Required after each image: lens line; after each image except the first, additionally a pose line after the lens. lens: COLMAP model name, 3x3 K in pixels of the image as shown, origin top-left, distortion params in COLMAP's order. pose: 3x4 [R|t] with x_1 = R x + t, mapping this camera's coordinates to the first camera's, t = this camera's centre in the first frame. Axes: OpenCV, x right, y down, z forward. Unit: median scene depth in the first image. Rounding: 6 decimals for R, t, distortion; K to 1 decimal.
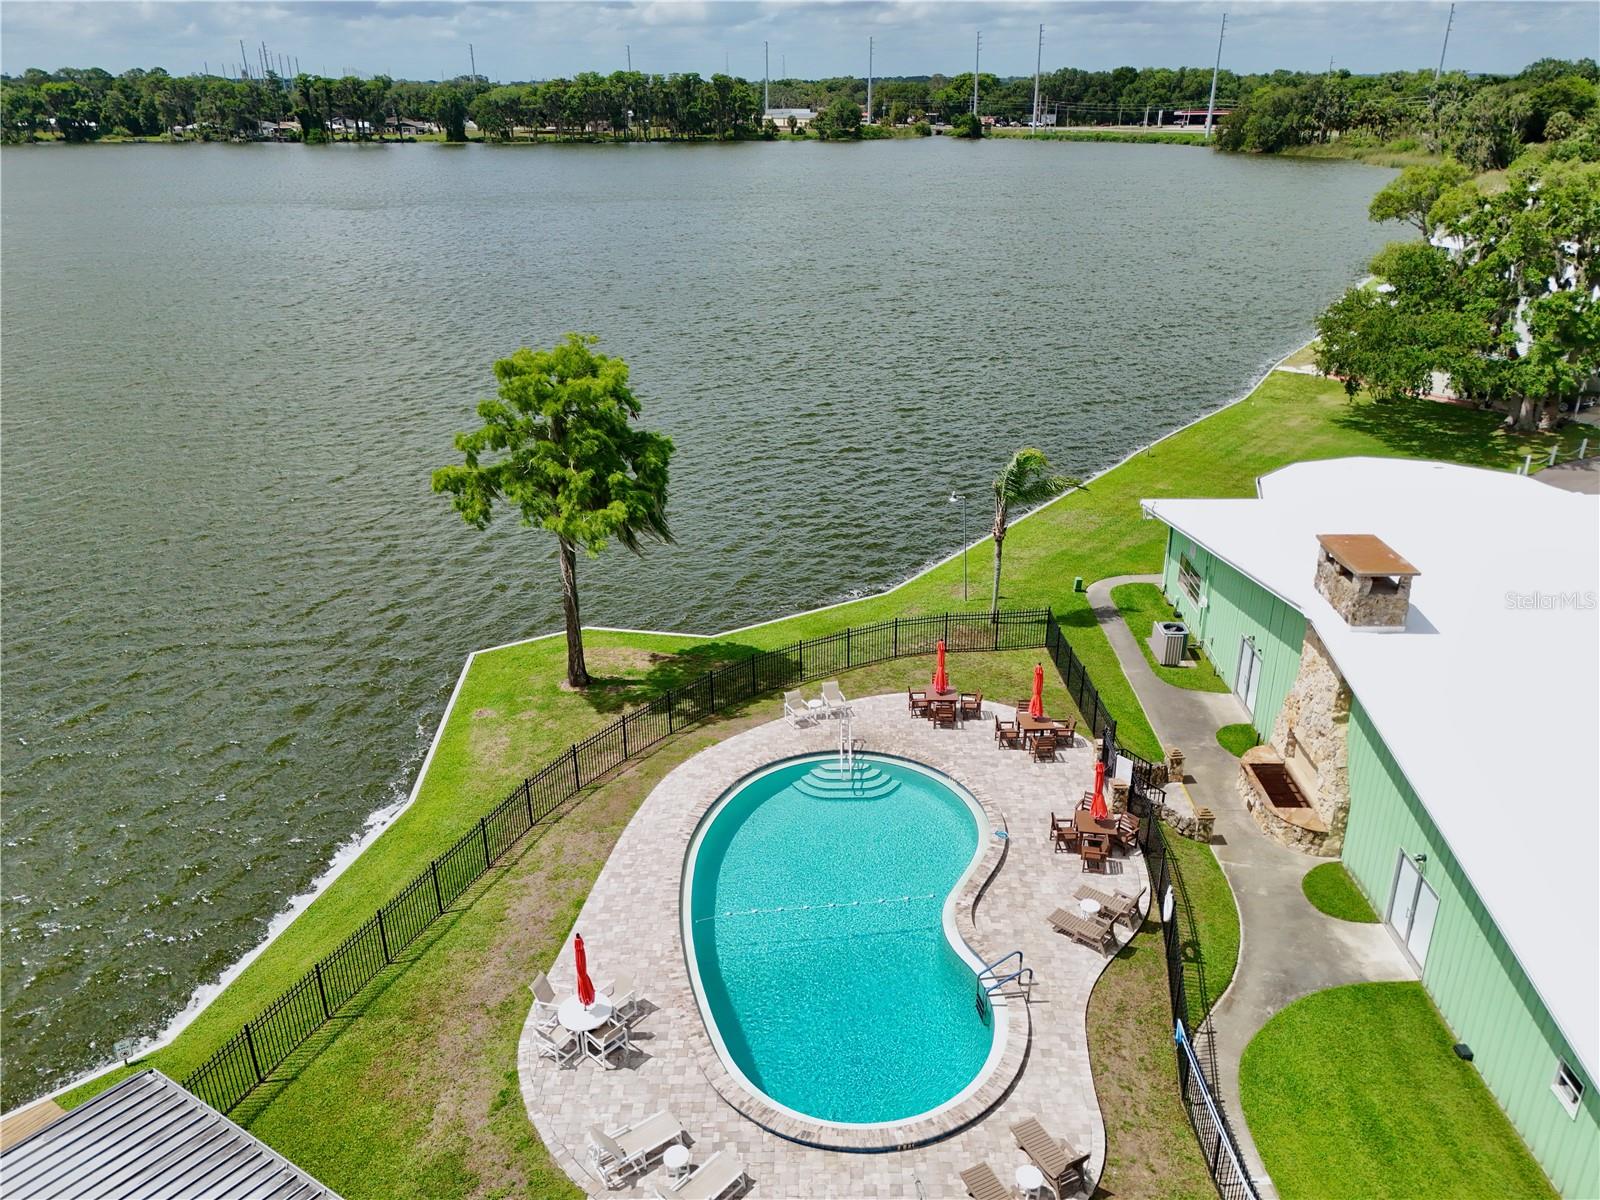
lens RADIAL K [[1178.2, 0, 802.1], [0, 1178.2, 612.3], [0, 0, 1]] dist [0.062715, -0.051521]
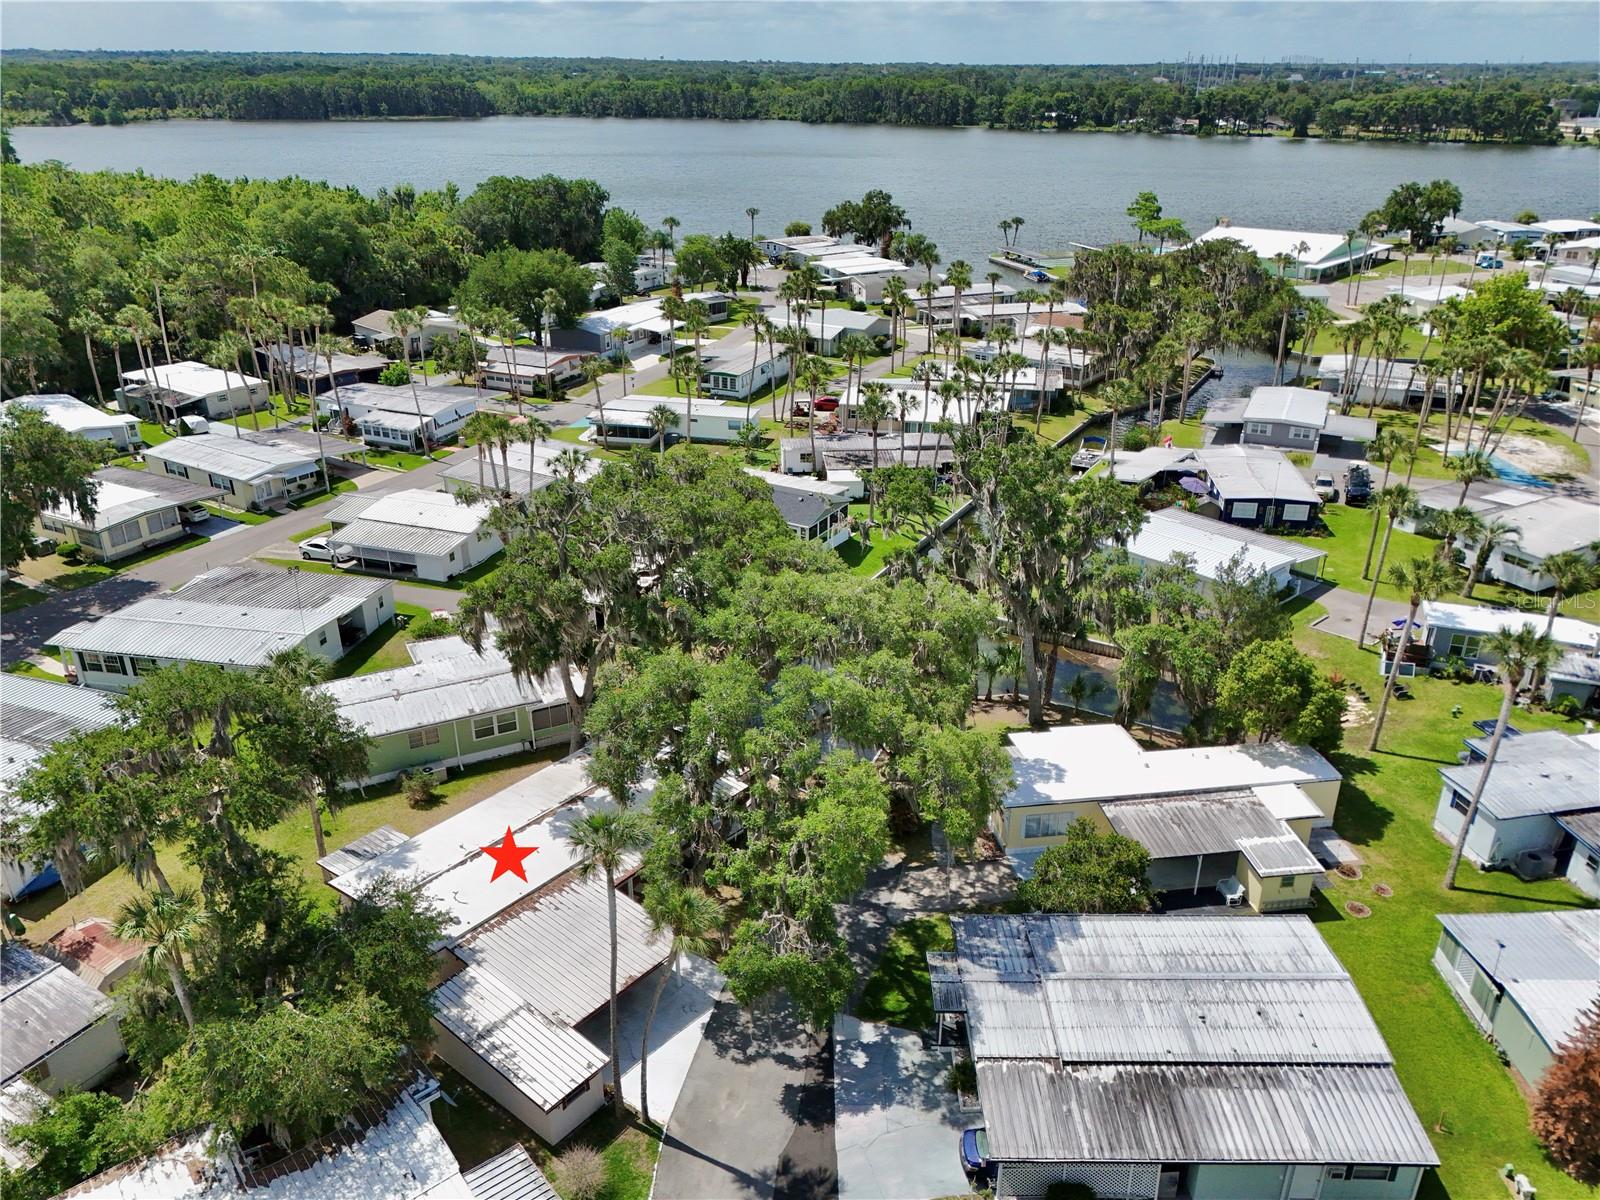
lens RADIAL K [[1178.2, 0, 802.1], [0, 1178.2, 612.3], [0, 0, 1]] dist [0.062715, -0.051521]
pose [[0.765485, 0.278656, -0.579986, 0.588773], [-0.268739, 0.957438, 0.105313, 0.385992], [0.584647, 0.075249, 0.807790, -1.119614]]
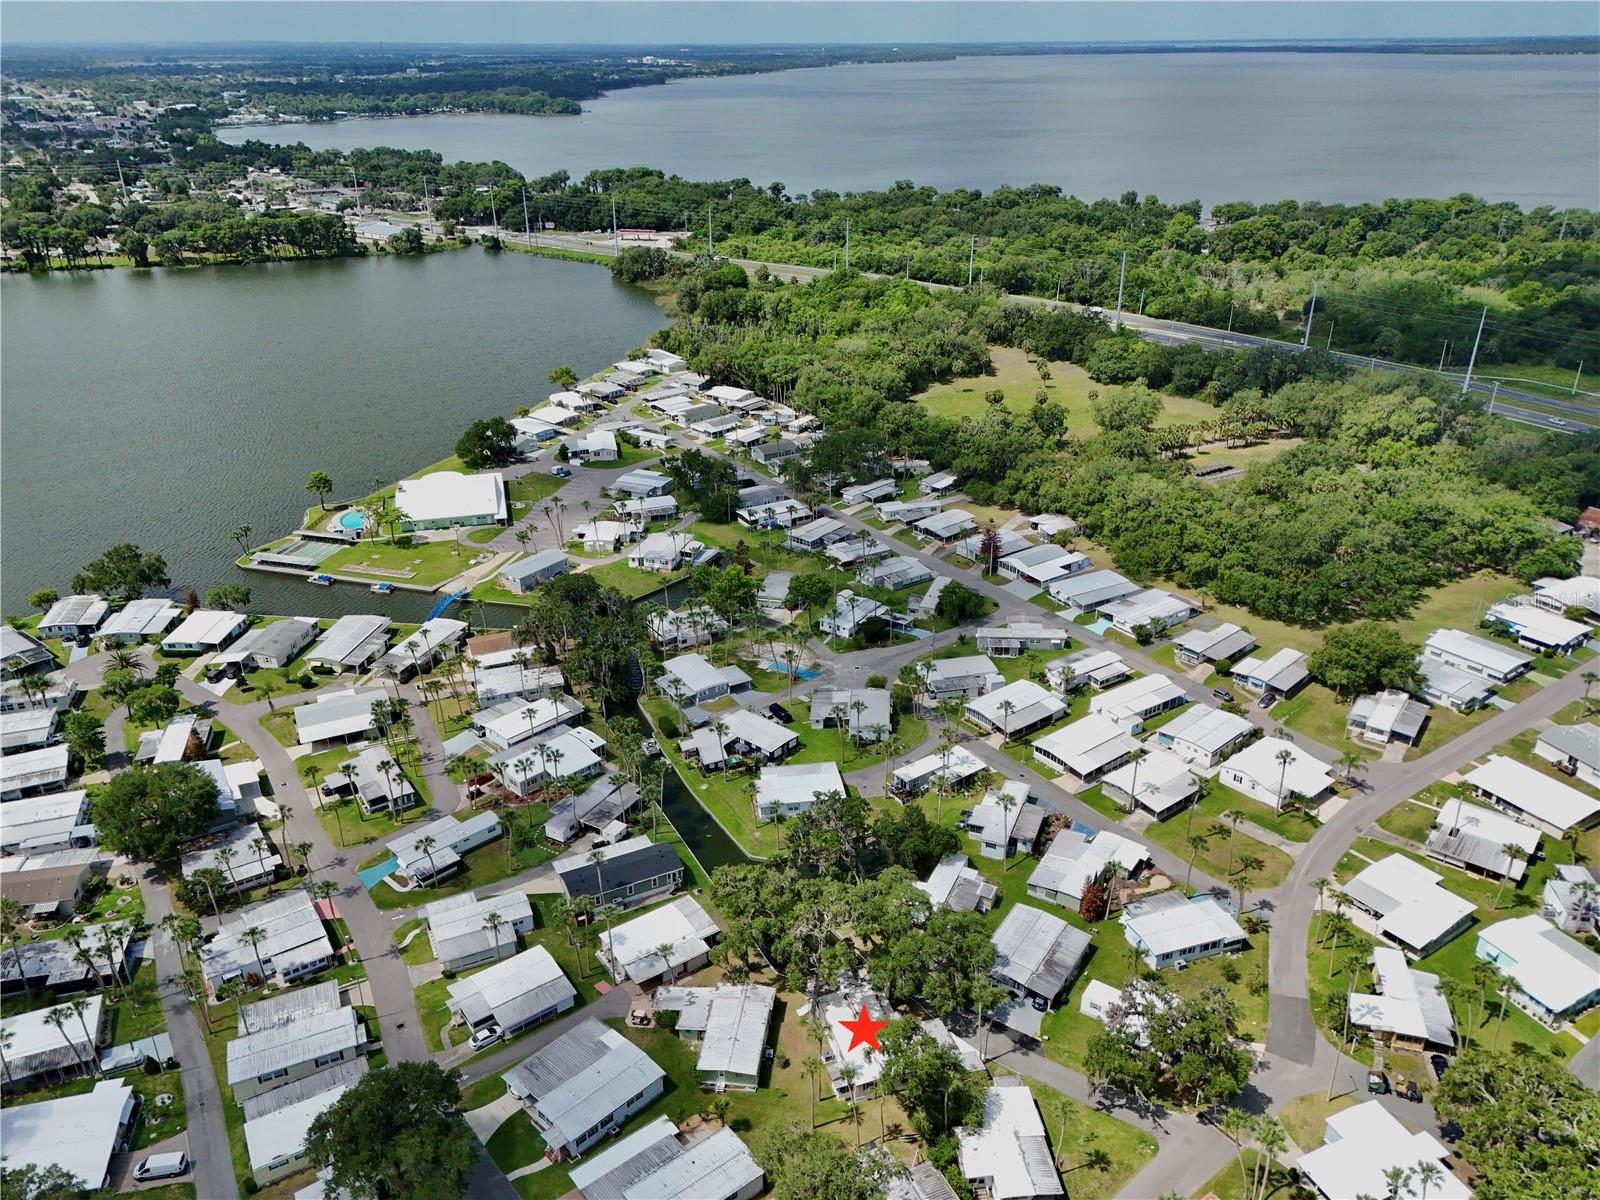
lens RADIAL K [[1178.2, 0, 802.1], [0, 1178.2, 612.3], [0, 0, 1]] dist [0.062715, -0.051521]
pose [[0.959070, -0.120893, 0.256065, 0.171490], [0.112844, 0.992550, 0.045953, 0.162213], [-0.259712, -0.015177, 0.965567, -1.681782]]
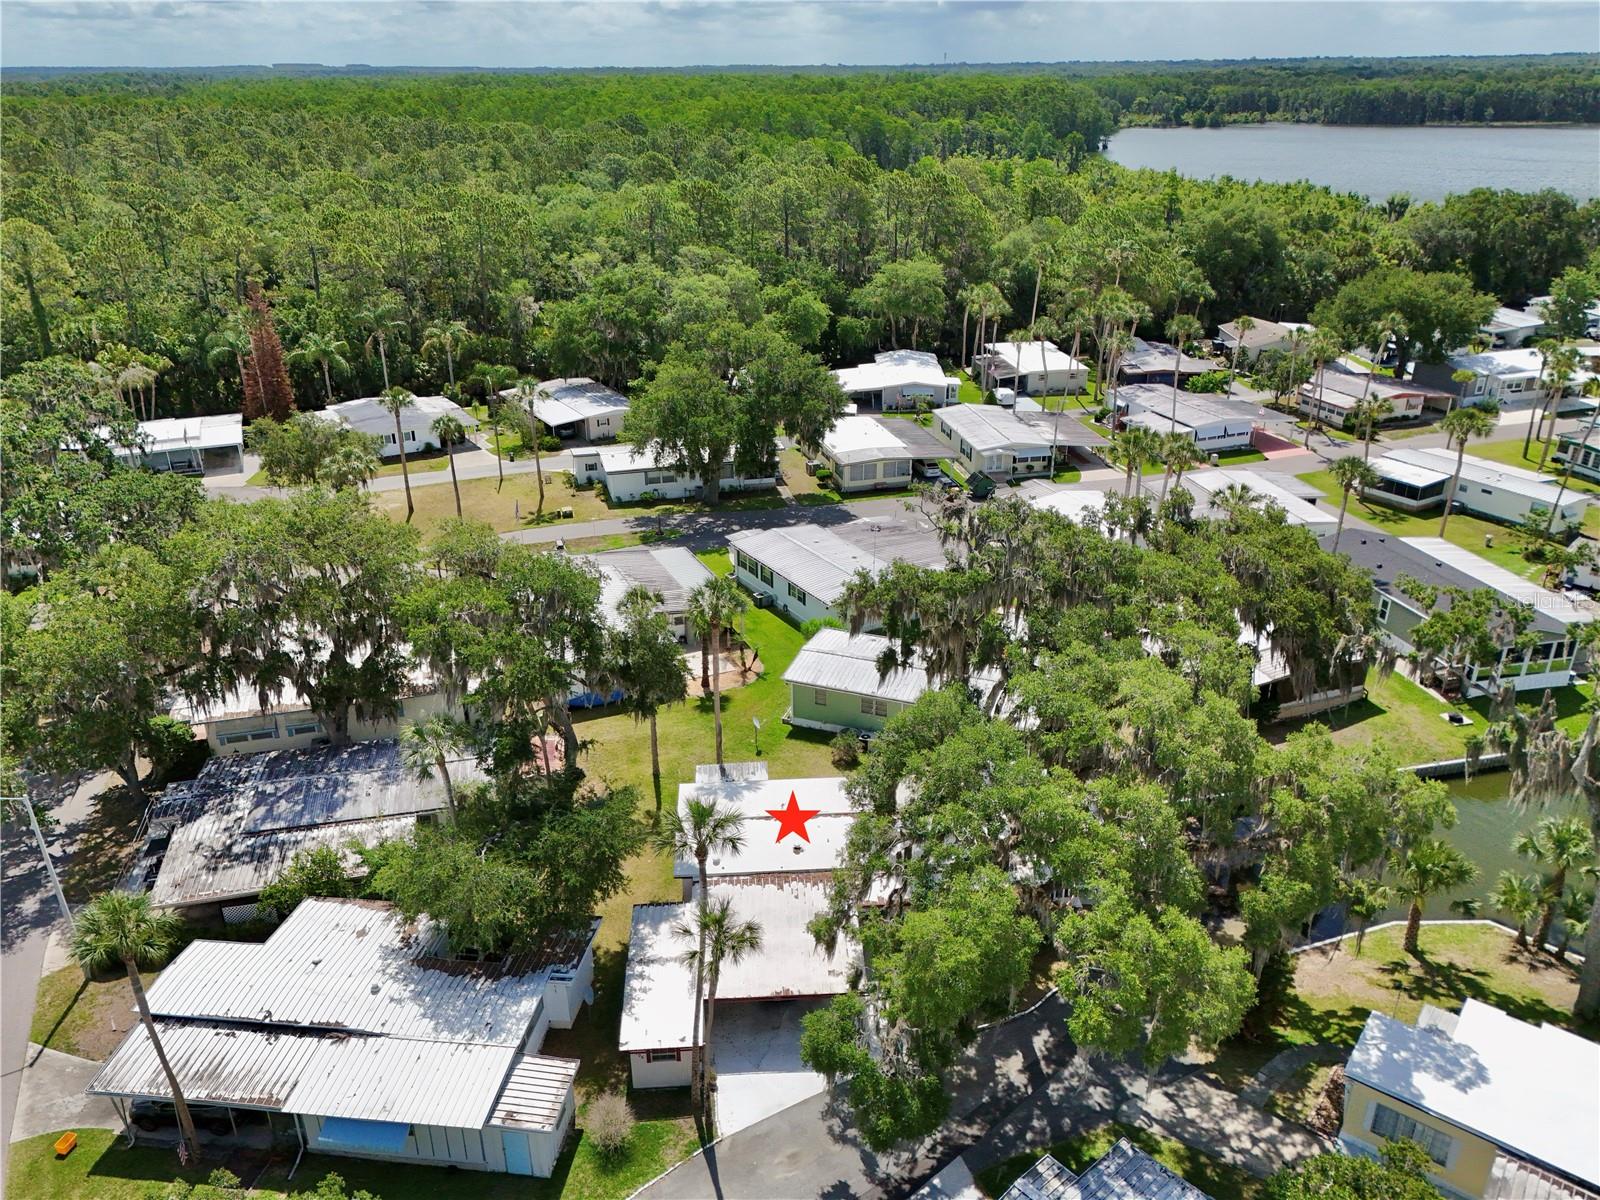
lens RADIAL K [[1178.2, 0, 802.1], [0, 1178.2, 612.3], [0, 0, 1]] dist [0.062715, -0.051521]
pose [[0.048705, 0.420819, -0.905836, 0.625564], [-0.399525, 0.839407, 0.368477, 0.339481], [0.915428, 0.343957, 0.209011, -1.008252]]
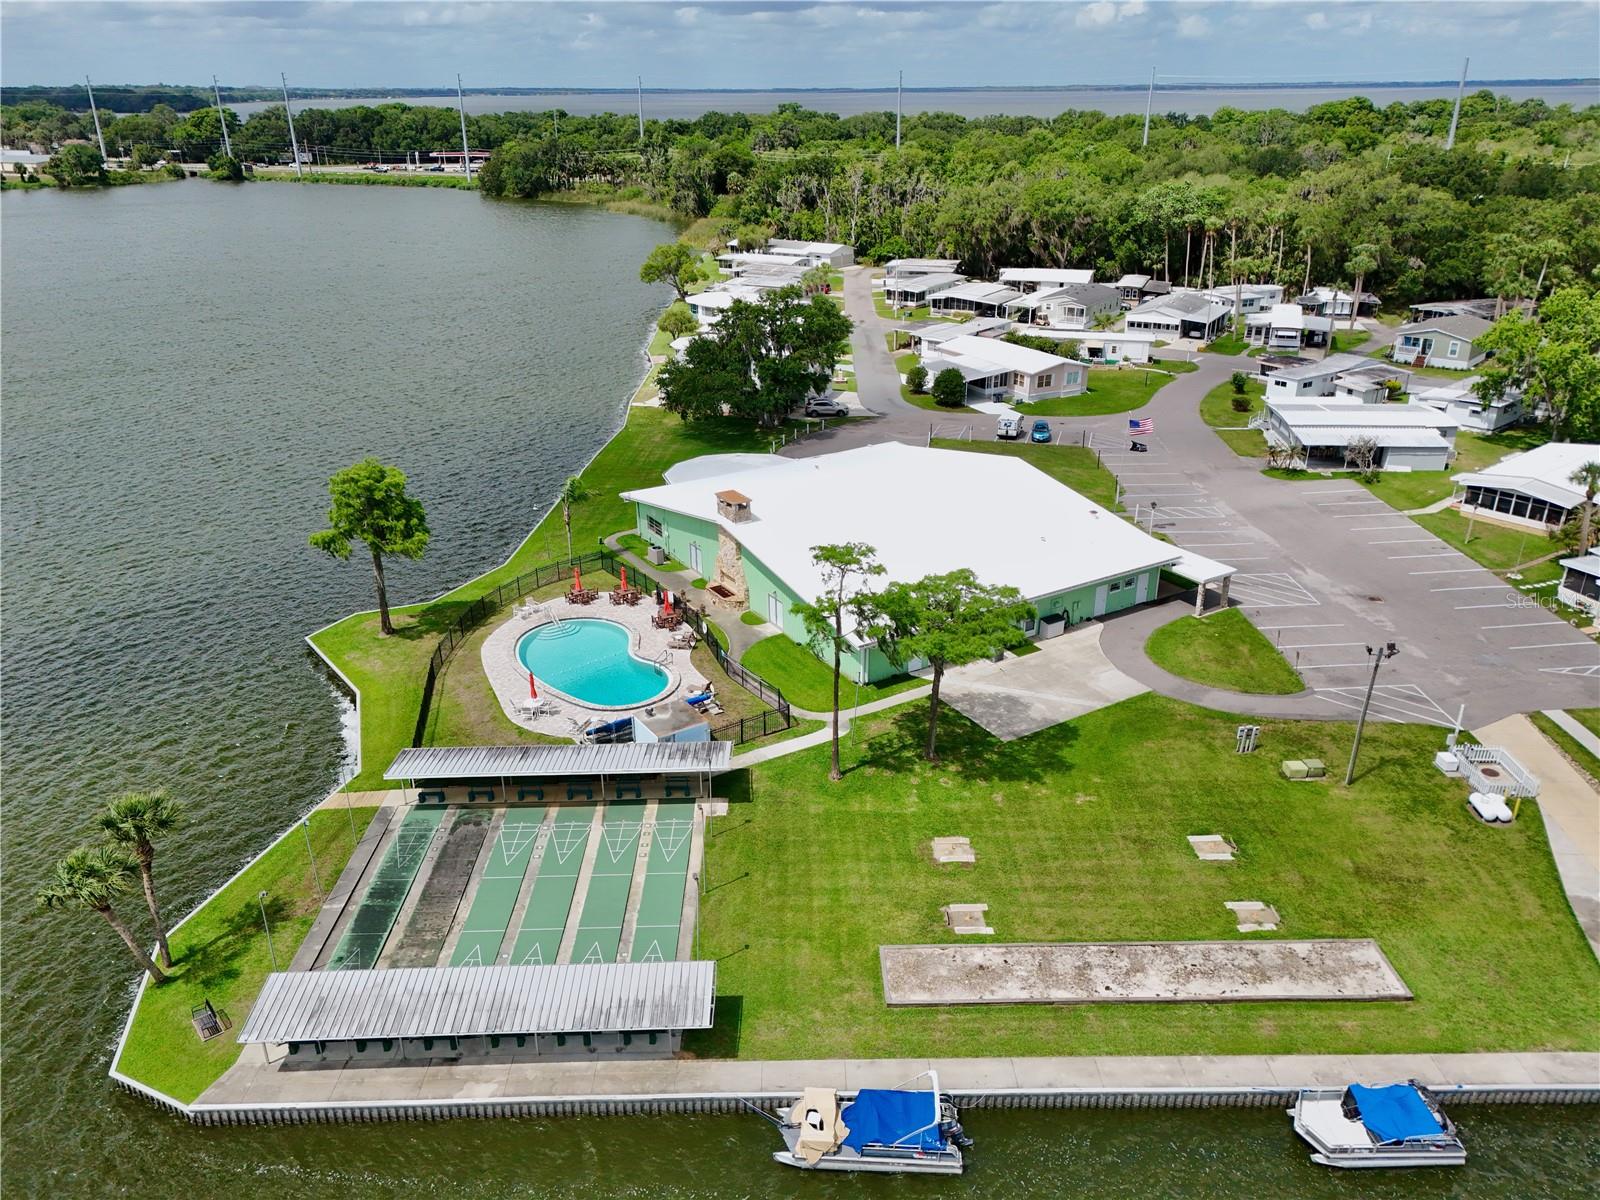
lens RADIAL K [[1178.2, 0, 802.1], [0, 1178.2, 612.3], [0, 0, 1]] dist [0.062715, -0.051521]
pose [[0.833068, -0.218850, 0.508037, -0.124652], [0.222001, 0.973476, 0.055318, 0.014205], [-0.506668, 0.066701, 0.859557, -0.209149]]
